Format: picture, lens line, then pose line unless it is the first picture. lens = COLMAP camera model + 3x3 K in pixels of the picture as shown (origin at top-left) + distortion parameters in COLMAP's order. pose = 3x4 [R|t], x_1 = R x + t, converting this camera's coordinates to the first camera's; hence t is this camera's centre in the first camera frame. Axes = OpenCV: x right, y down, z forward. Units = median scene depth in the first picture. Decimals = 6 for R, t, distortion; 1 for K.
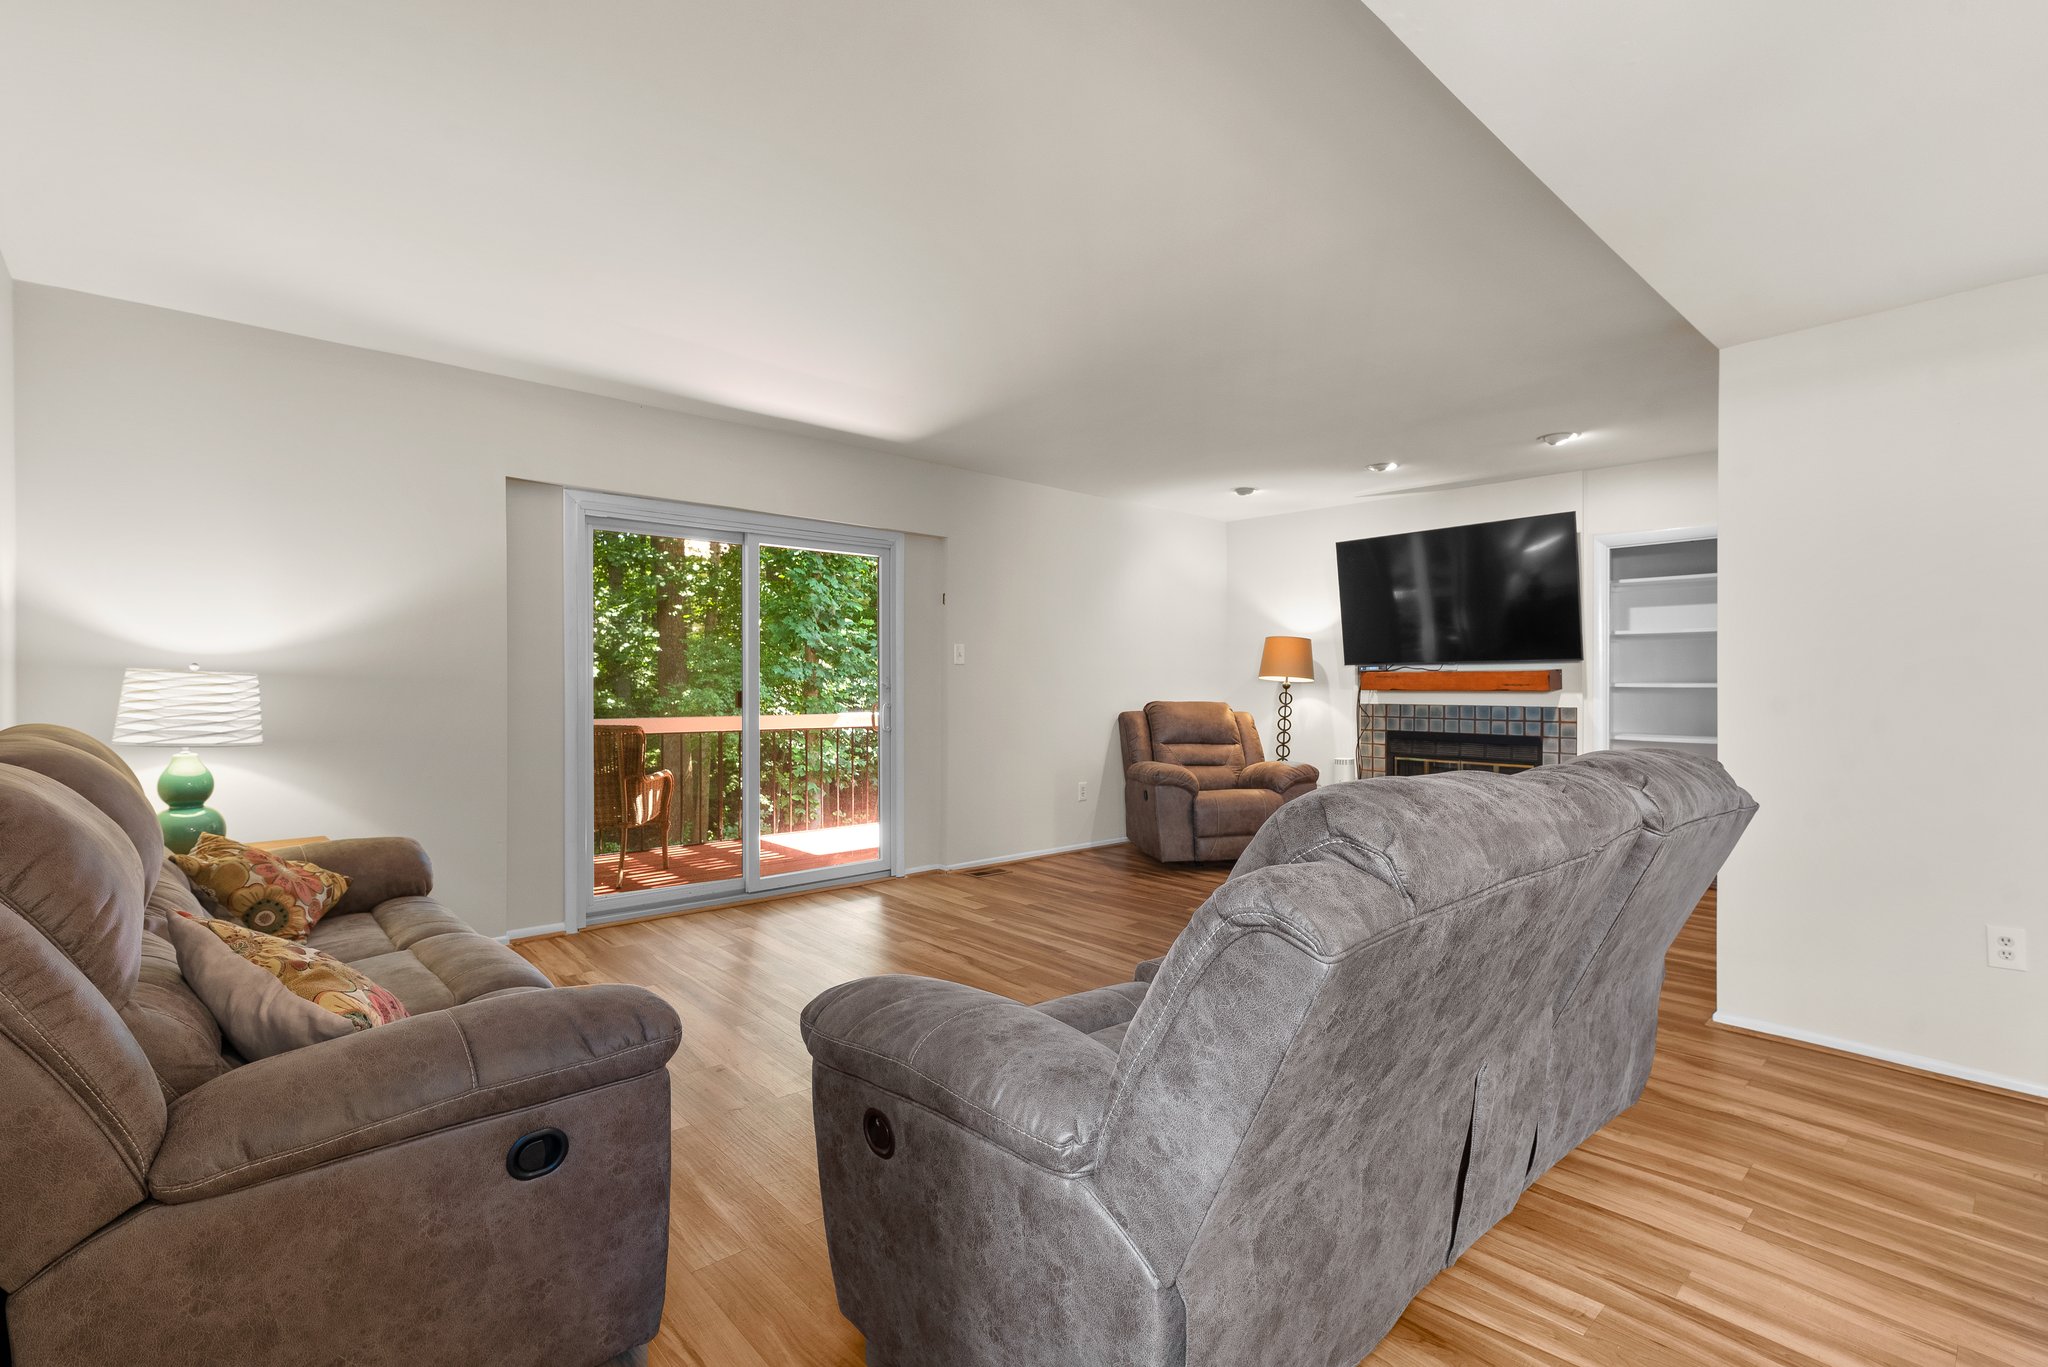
lens RADIAL K [[940.0, 0, 1024.0], [0, 940.0, 683.5], [0, 0, 1]] dist [0.002076, -0.000266]
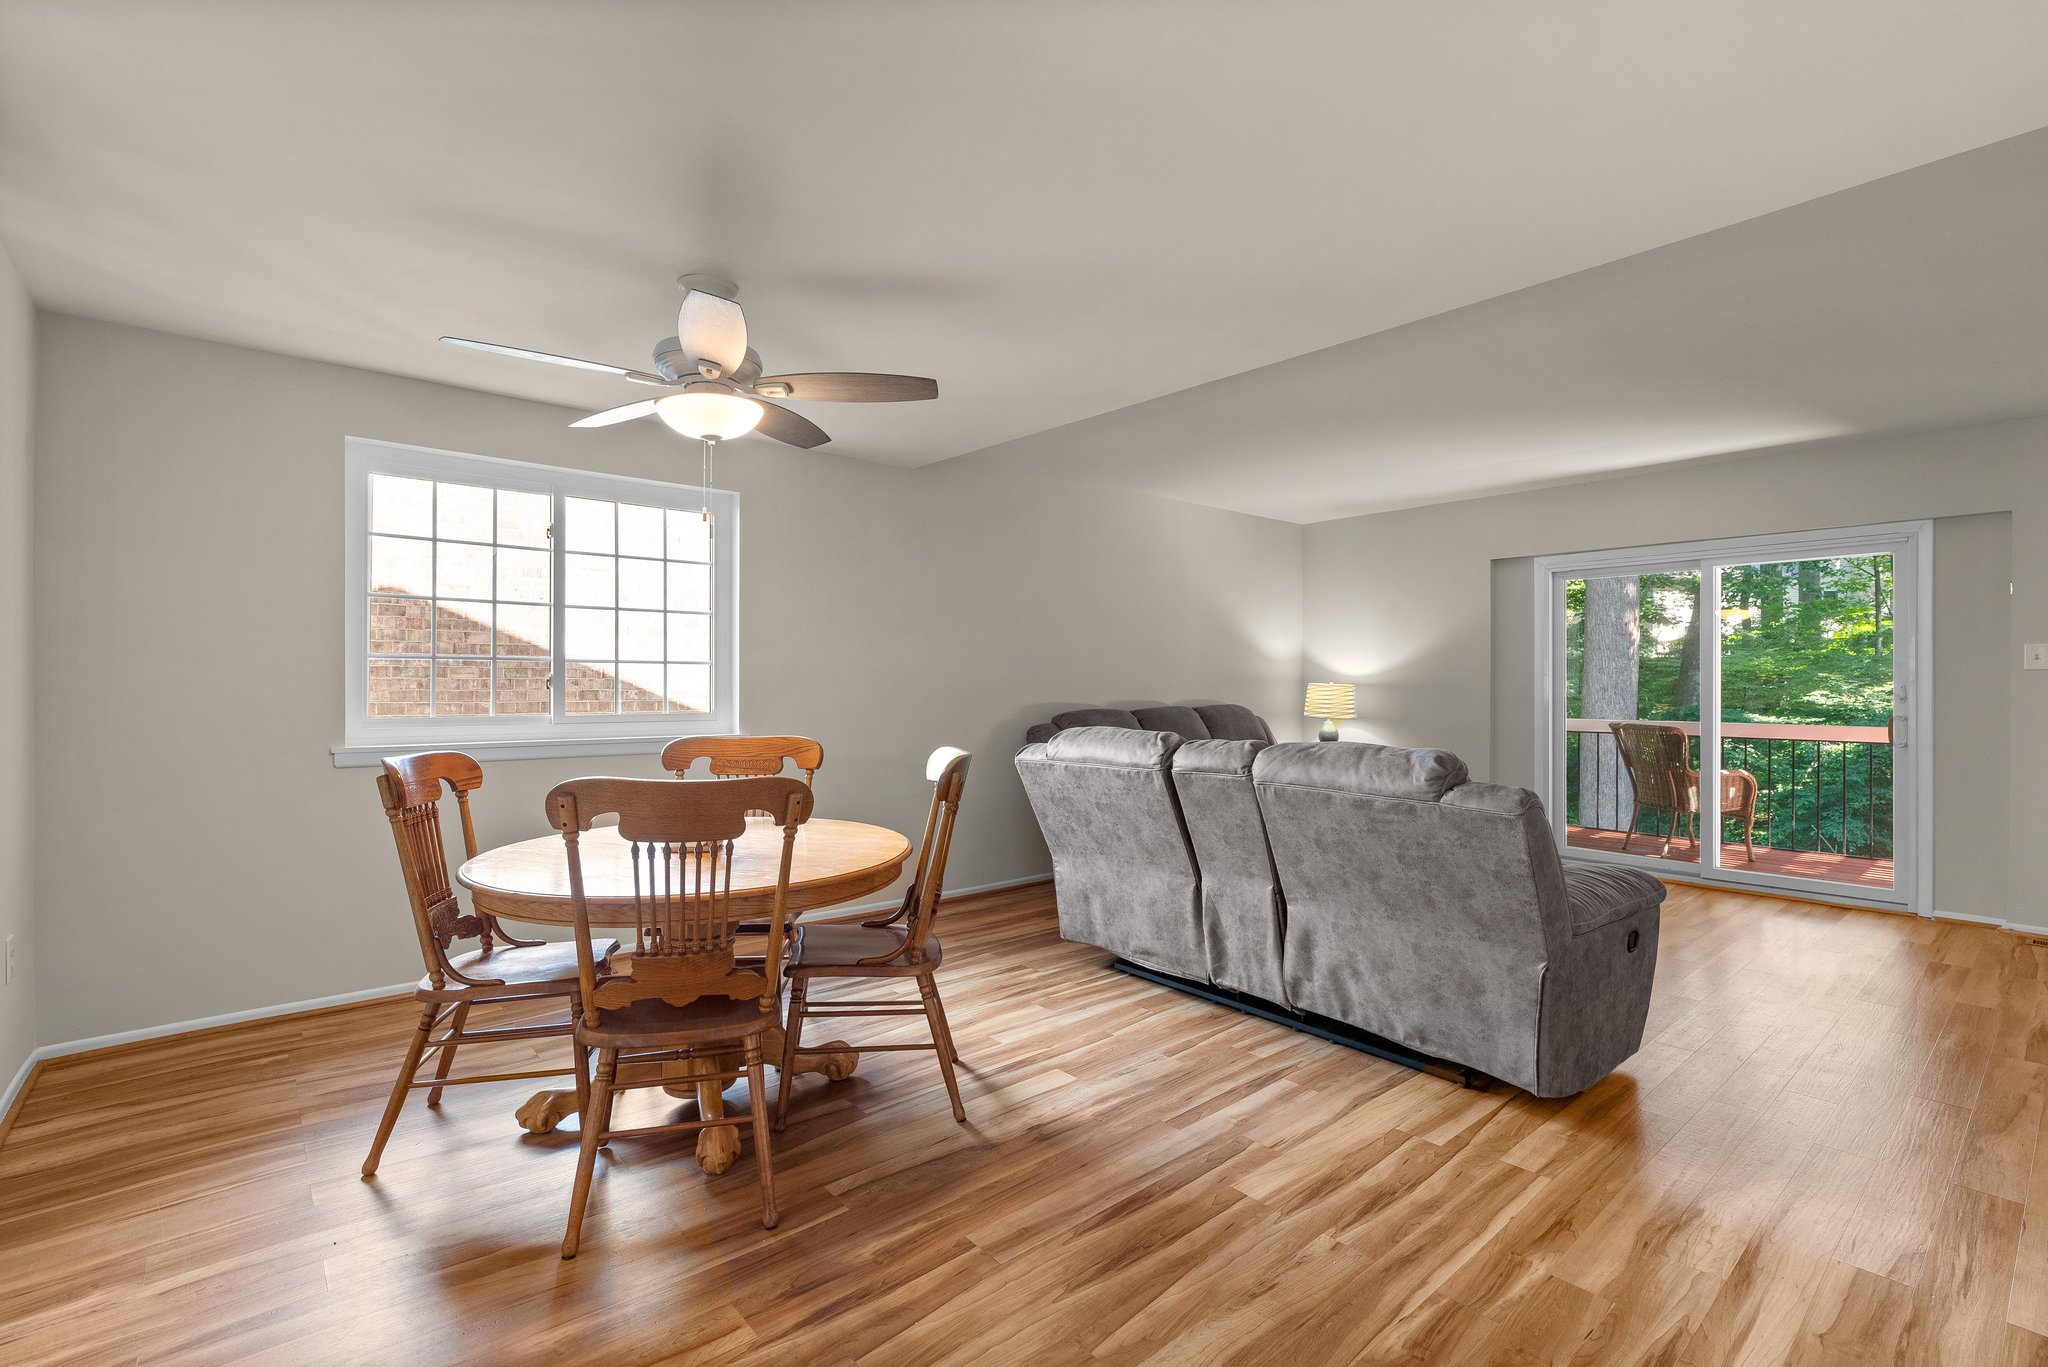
lens RADIAL K [[914.5, 0, 1004.1], [0, 914.5, 678.9], [0, 0, 1]] dist [0.003304, 0.000503]
pose [[-0.057319, -0.012360, -0.998279, 1.100410], [-0.001253, 0.999923, -0.012308, 0.000347], [0.998355, 0.000545, -0.057330, 0.301658]]
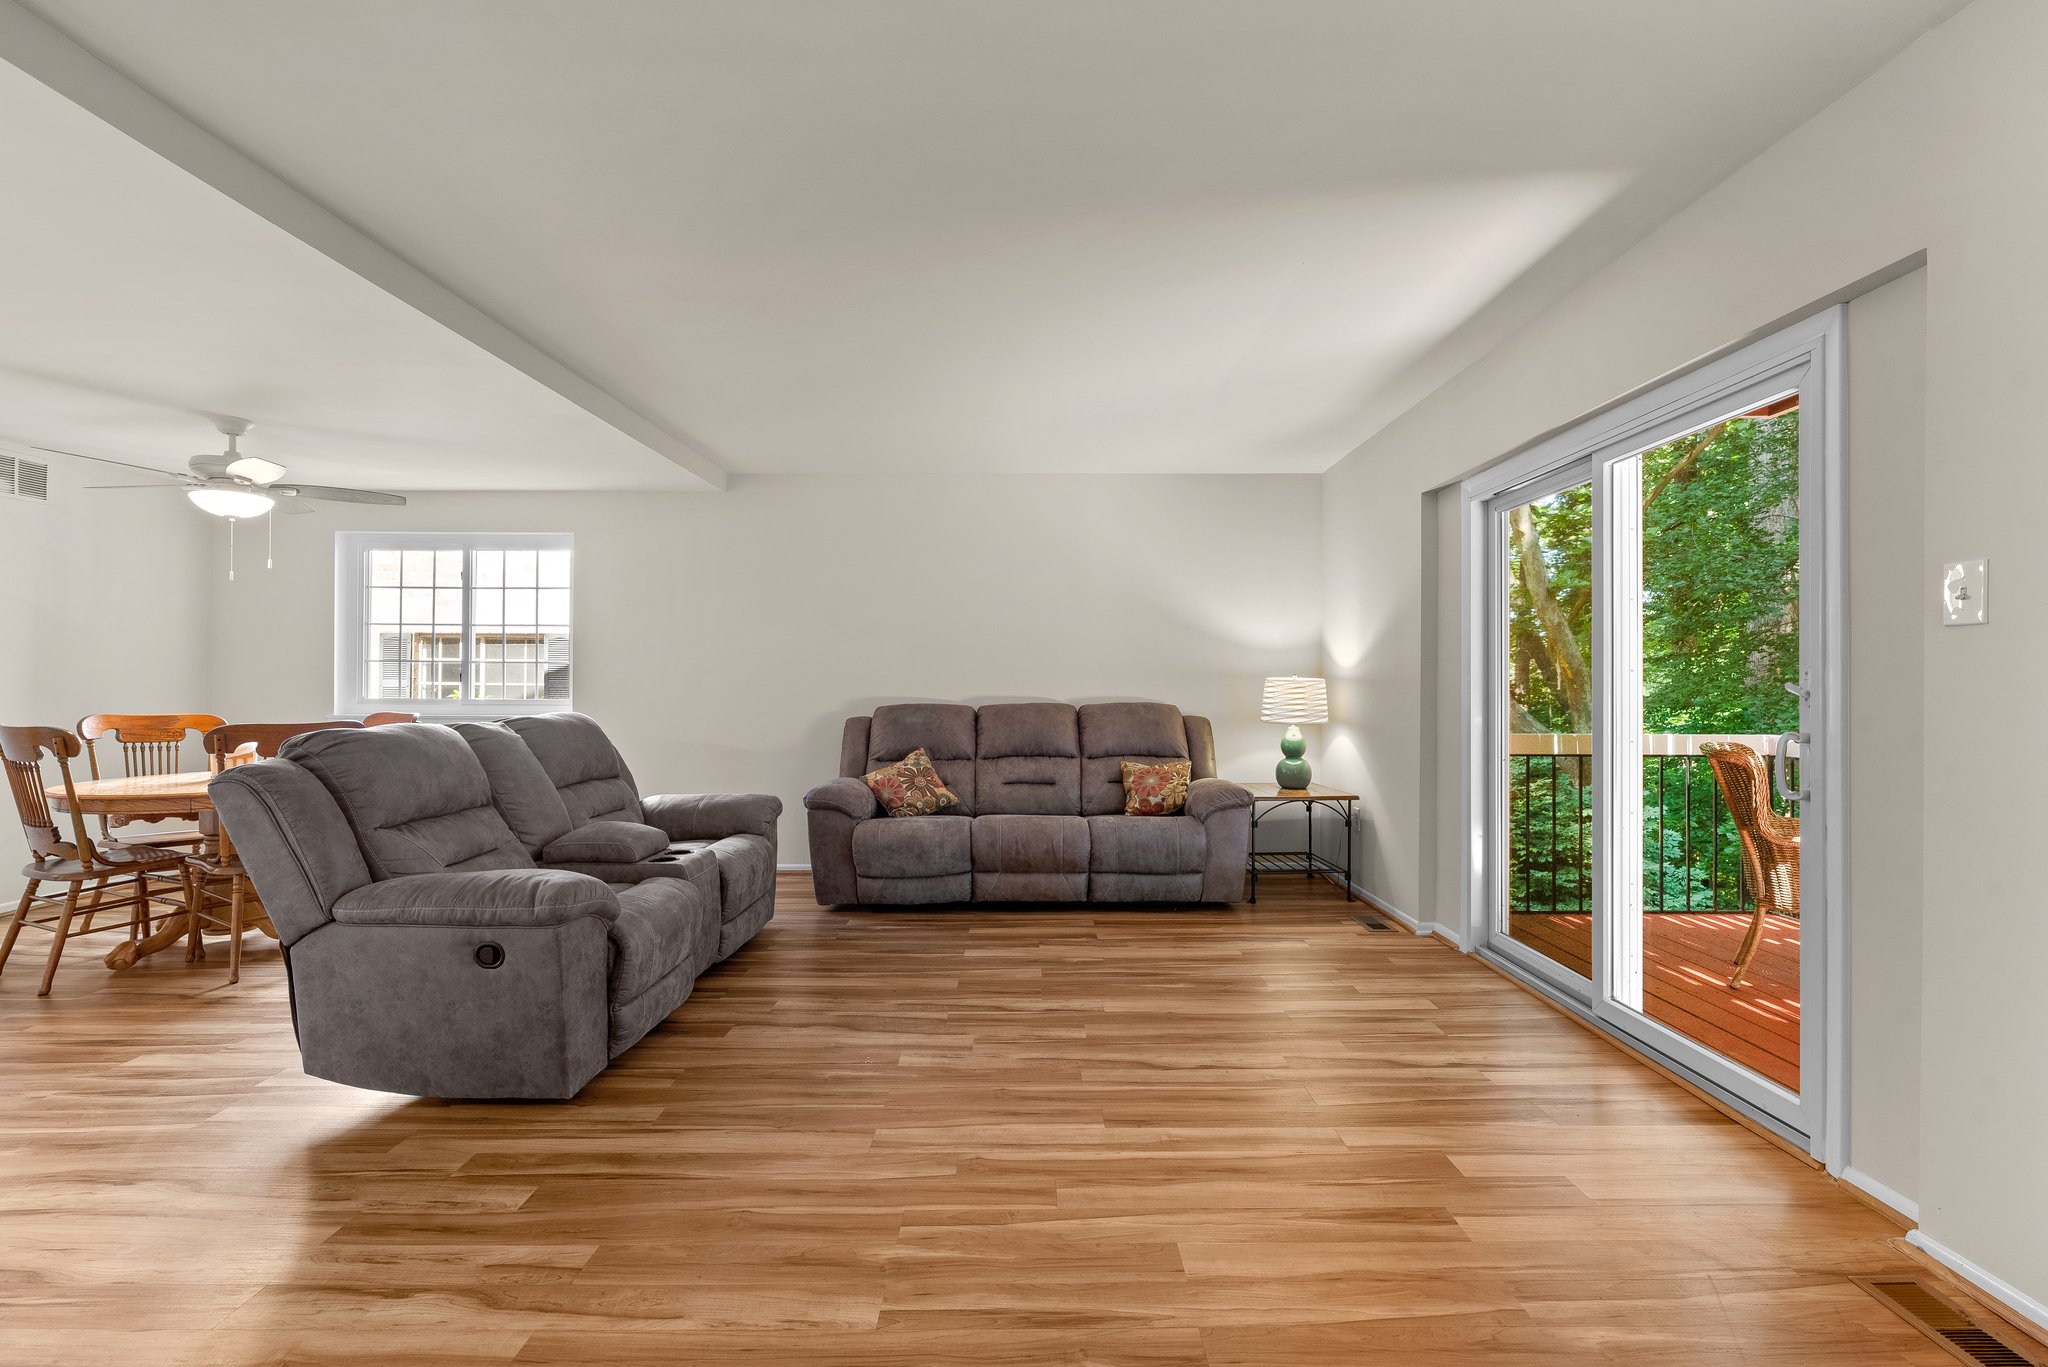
lens RADIAL K [[896.5, 0, 1010.8], [0, 896.5, 688.2], [0, 0, 1]] dist [0.000922, -0.000023]
pose [[-0.683781, -0.004702, -0.729672, 0.548448], [-0.006349, 0.999980, -0.000494, 0.006831], [0.729659, 0.004295, -0.683797, 1.468399]]
